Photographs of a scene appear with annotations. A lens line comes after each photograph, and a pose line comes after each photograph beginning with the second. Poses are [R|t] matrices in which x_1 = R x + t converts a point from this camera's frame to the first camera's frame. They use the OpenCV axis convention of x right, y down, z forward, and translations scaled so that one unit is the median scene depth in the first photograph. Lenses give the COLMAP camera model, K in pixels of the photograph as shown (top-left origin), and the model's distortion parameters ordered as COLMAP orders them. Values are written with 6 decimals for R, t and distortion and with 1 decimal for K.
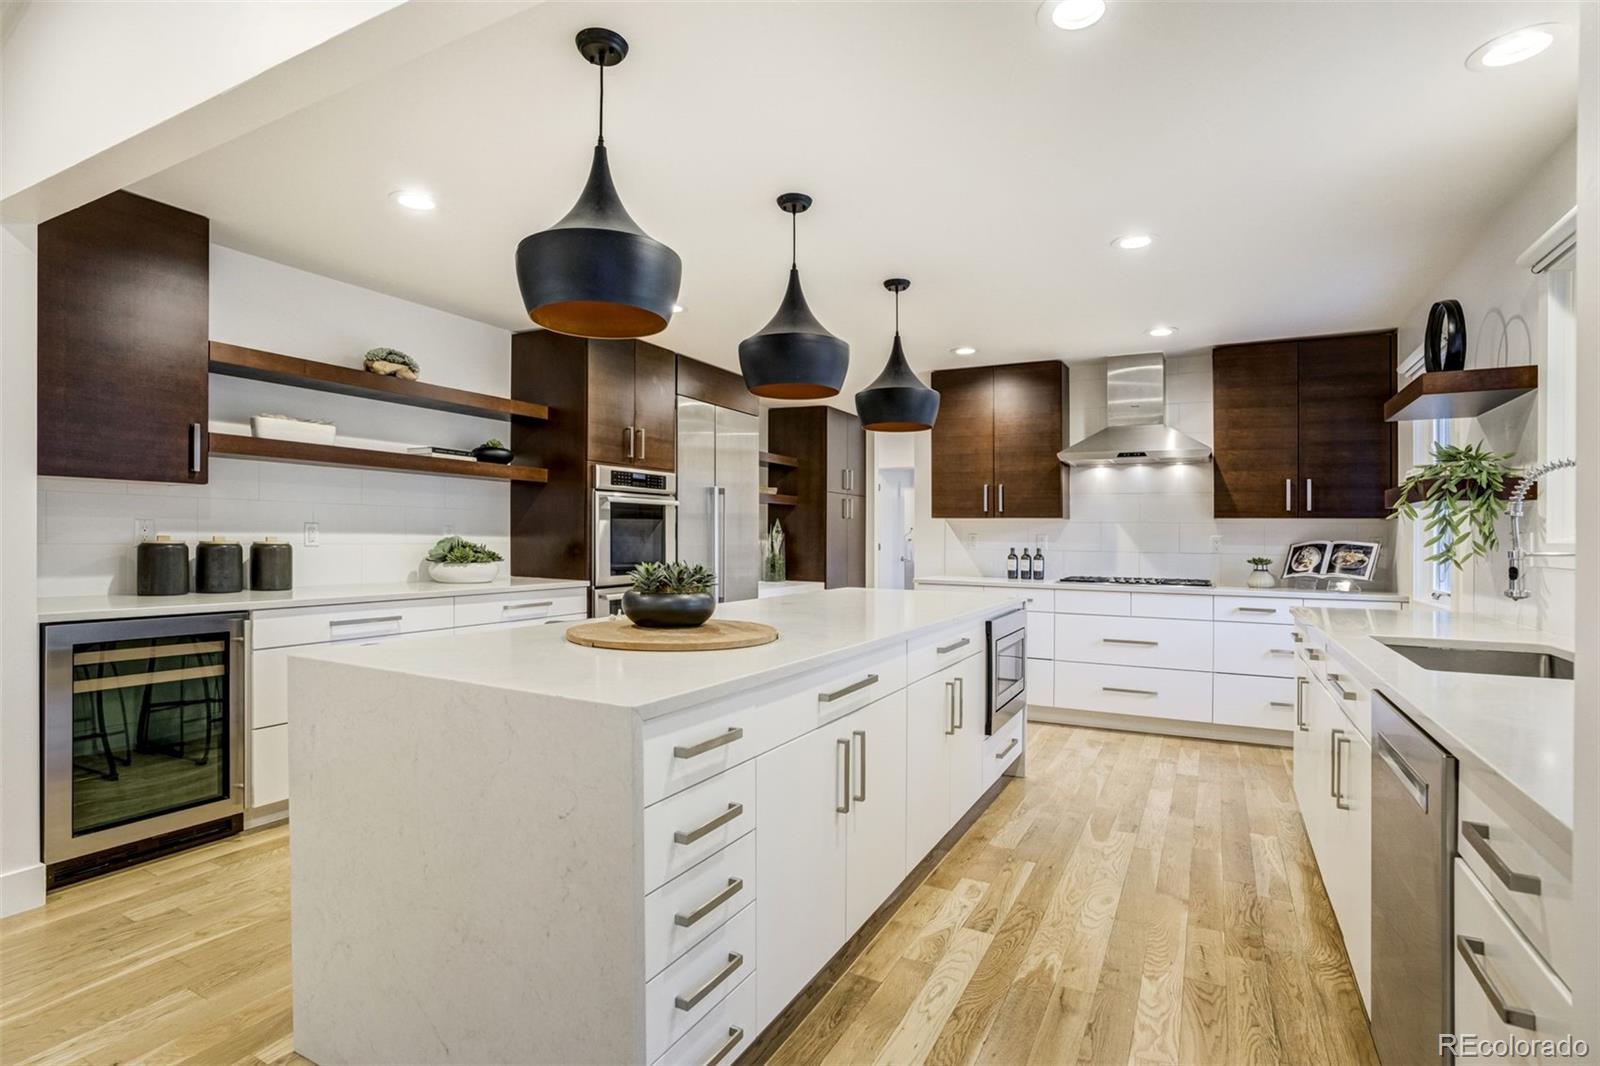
lens RADIAL K [[787.2, 0, 764.7], [0, 787.2, 520.3], [0, 0, 1]] dist [-0.027984, 0.011228]
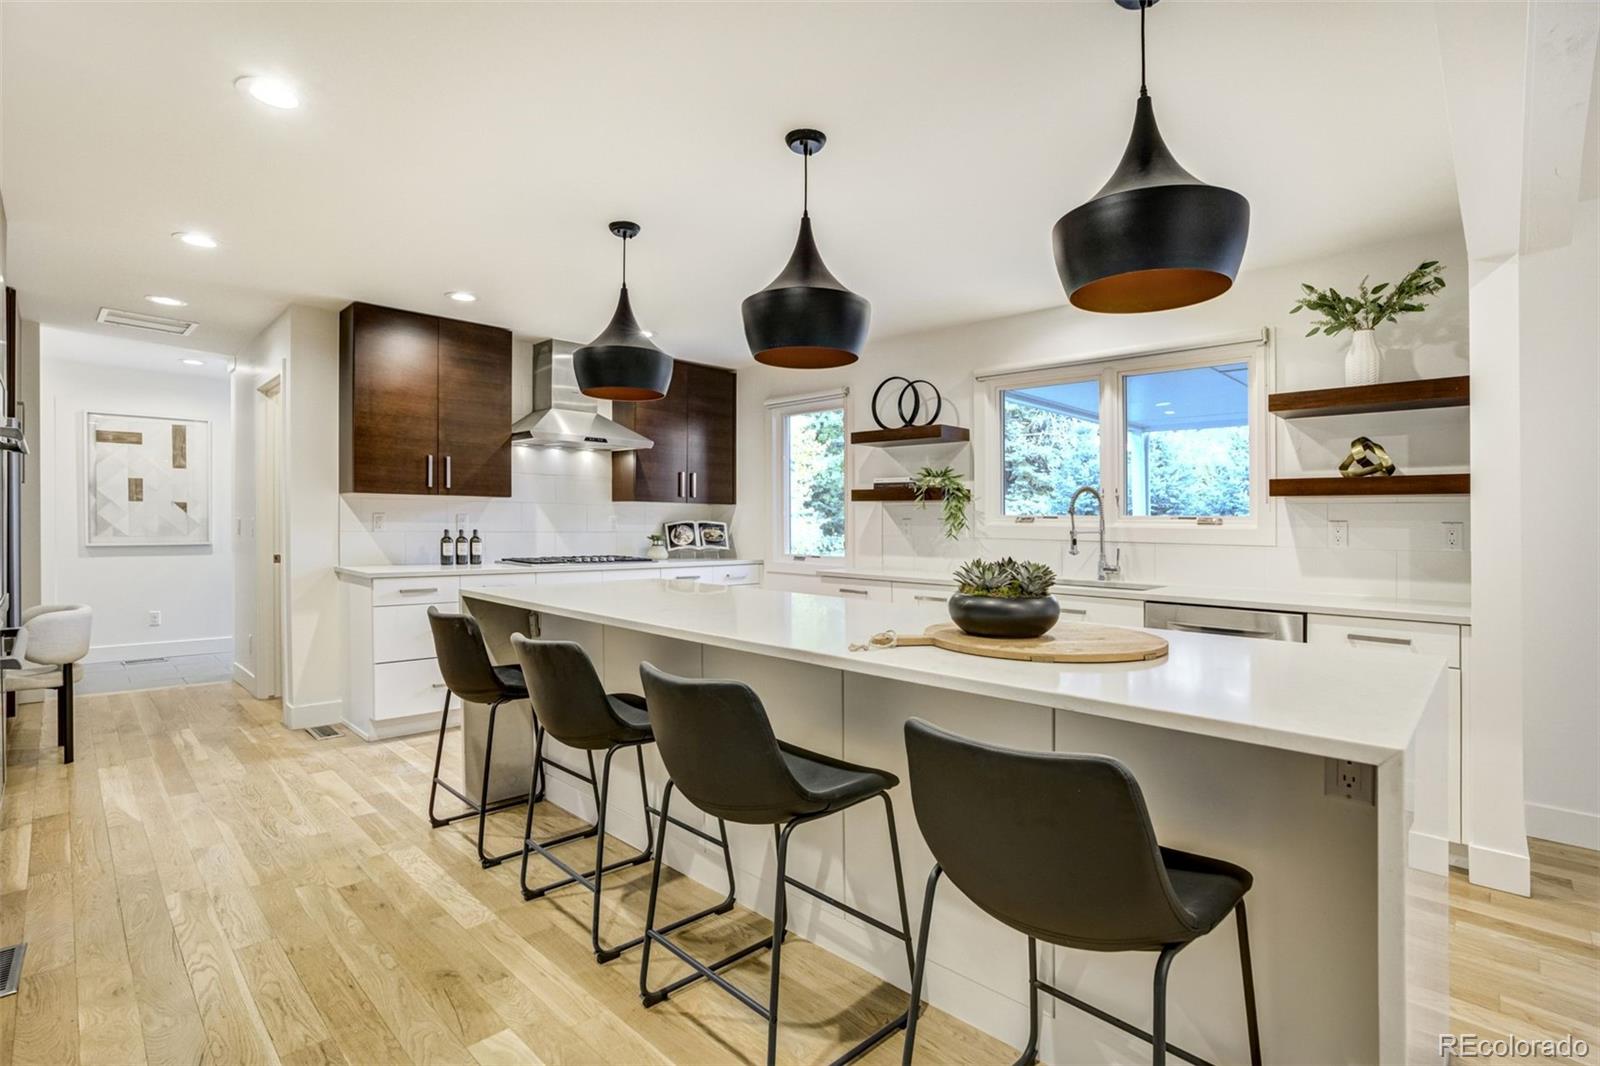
lens RADIAL K [[755.3, 0, 812.7], [0, 755.3, 521.6], [0, 0, 1]] dist [-0.046758, 0.013253]
pose [[0.251509, -0.009004, 0.967813, -0.519822], [-0.028445, 0.999456, 0.016690, 0.001167], [-0.967437, -0.031728, 0.251116, 0.547308]]
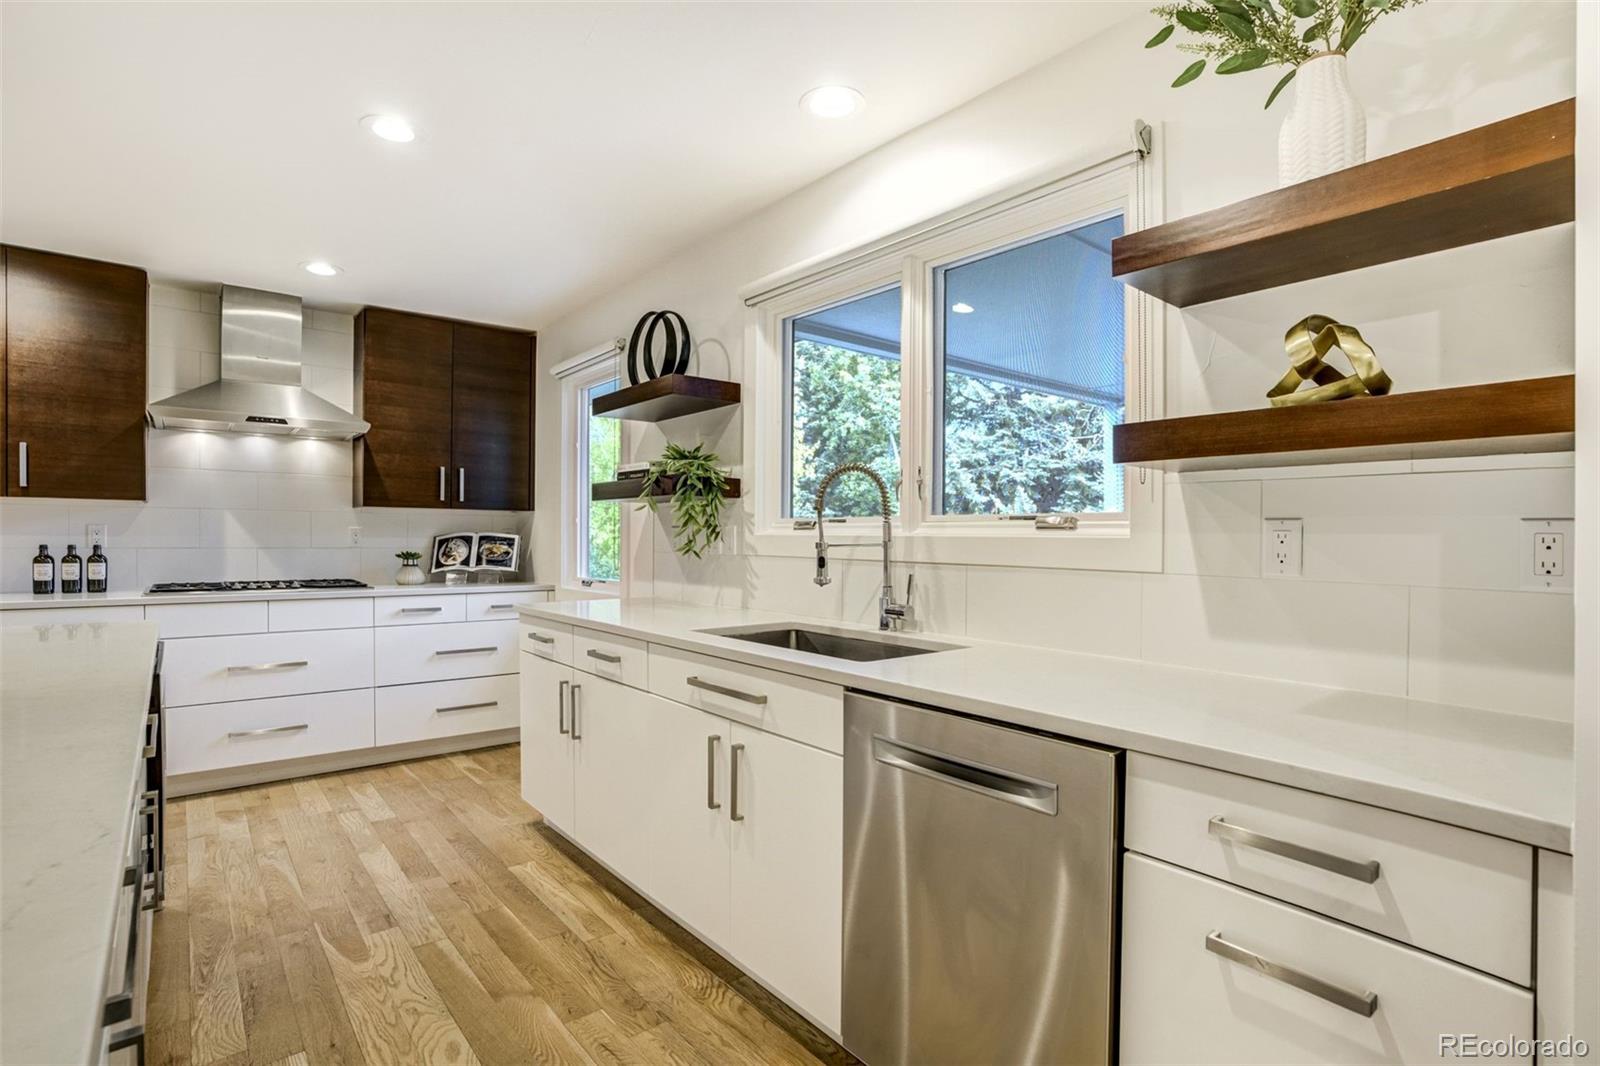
lens RADIAL K [[787.2, 0, 798.9], [0, 787.2, 536.6], [0, 0, 1]] dist [-0.027984, 0.011228]
pose [[0.367352, -0.007204, 0.930054, -0.053265], [-0.022688, 0.999603, 0.016705, 0.005986], [-0.929805, -0.027238, 0.367042, 0.285259]]
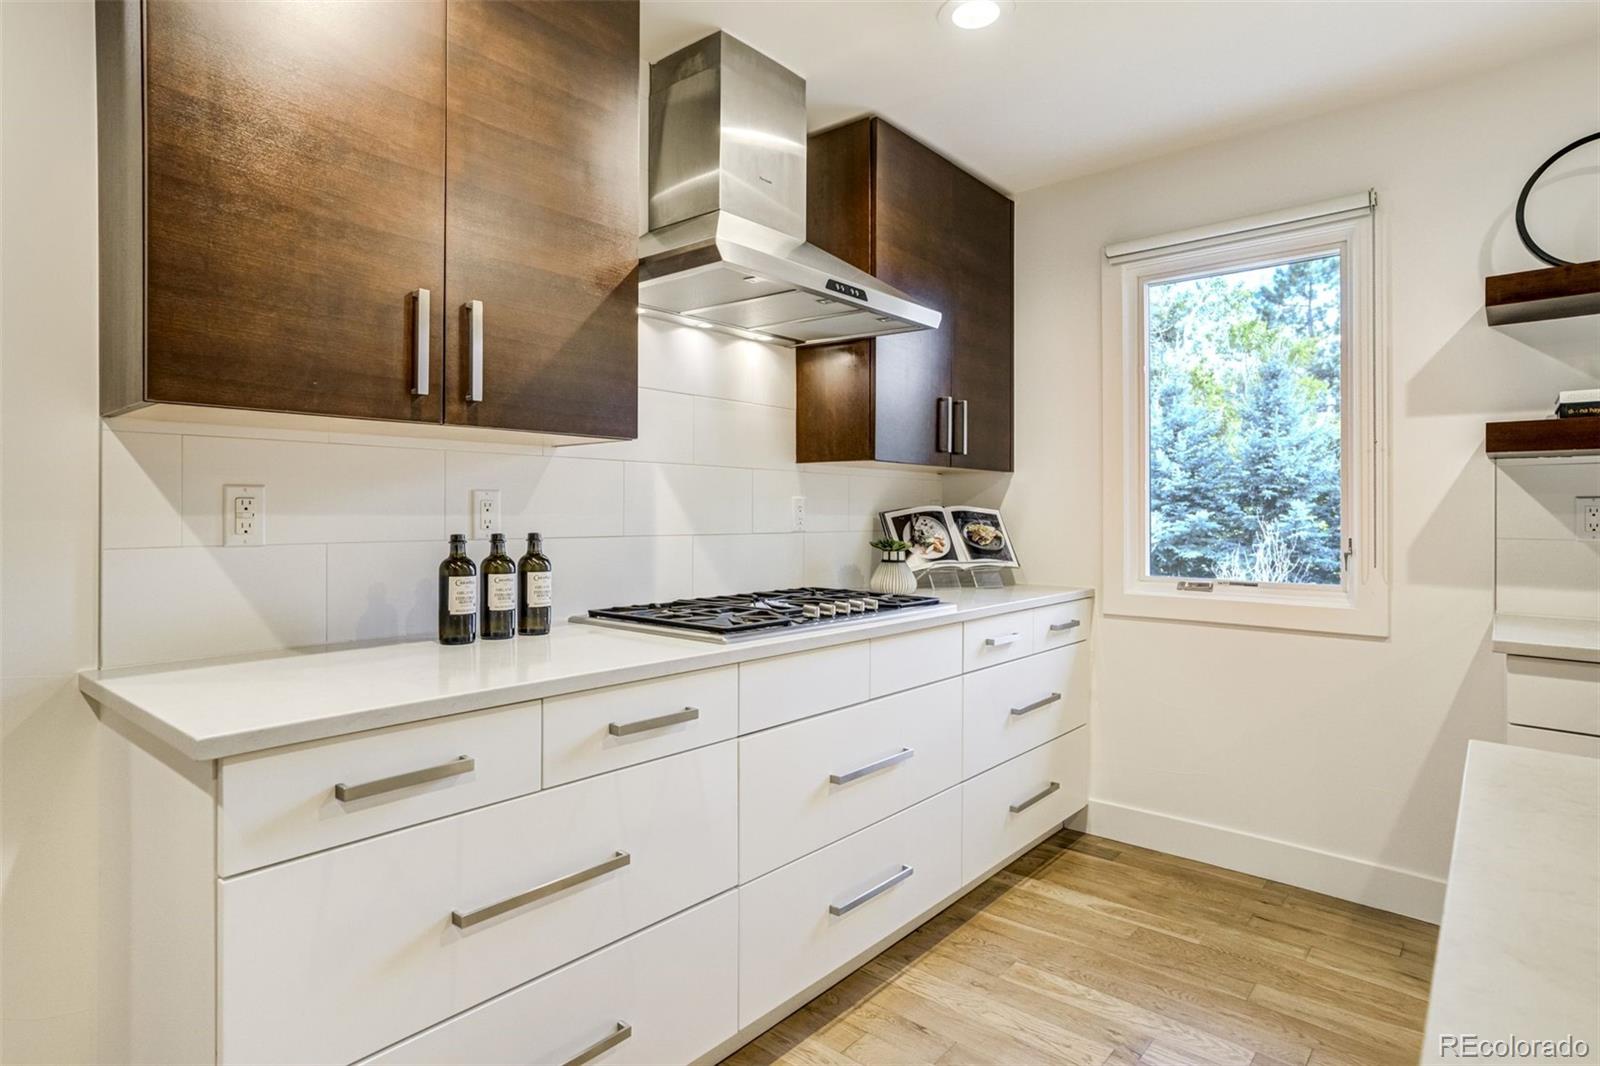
lens RADIAL K [[847.0, 0, 785.5], [0, 847.0, 501.6], [0, 0, 1]] dist [-0.020302, 0.000818]
pose [[0.185798, 0.002299, 0.982585, 0.050167], [-0.020379, 0.999791, 0.001514, 0.027371], [-0.982377, -0.020305, 0.185806, 1.125597]]
